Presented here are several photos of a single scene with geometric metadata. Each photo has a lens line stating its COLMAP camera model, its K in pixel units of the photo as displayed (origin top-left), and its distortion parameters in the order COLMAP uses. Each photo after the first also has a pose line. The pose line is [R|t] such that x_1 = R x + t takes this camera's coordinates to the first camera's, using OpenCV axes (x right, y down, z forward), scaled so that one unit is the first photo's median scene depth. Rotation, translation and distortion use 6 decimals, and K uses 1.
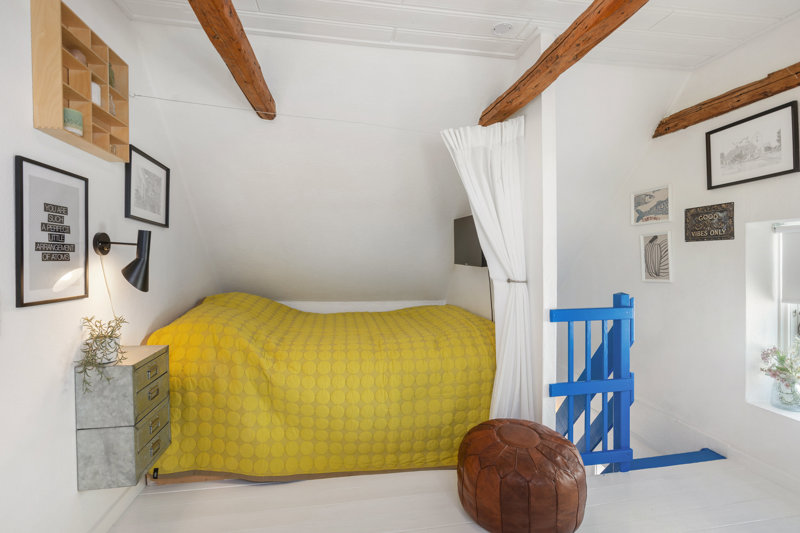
lens RADIAL K [[414.0, 0, 400.0], [0, 414.0, 266.5], [0, 0, 1]] dist [-0.000131, -0.000015]
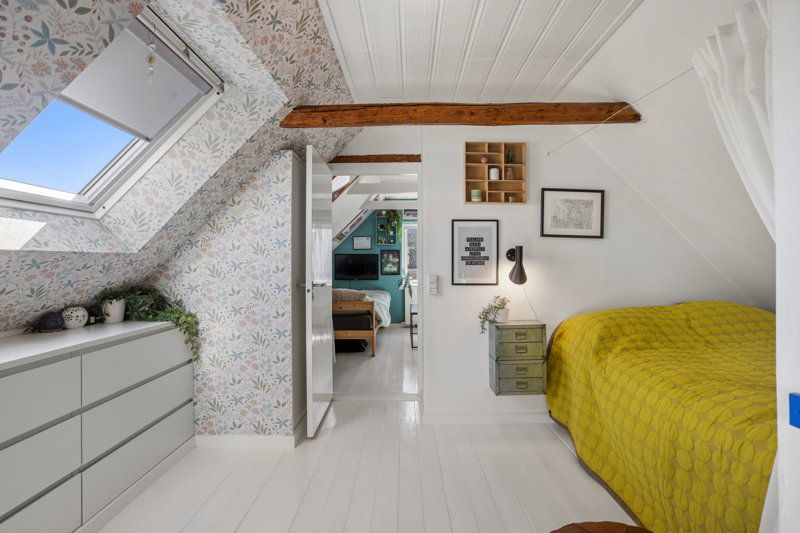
lens RADIAL K [[414.0, 0, 400.0], [0, 414.0, 266.5], [0, 0, 1]] dist [-0.000131, -0.000015]
pose [[-0.204367, 0.013172, -0.978806, 1.204273], [-0.012833, 0.999787, 0.016134, -0.032904], [0.978810, 0.015858, -0.204154, 1.021210]]
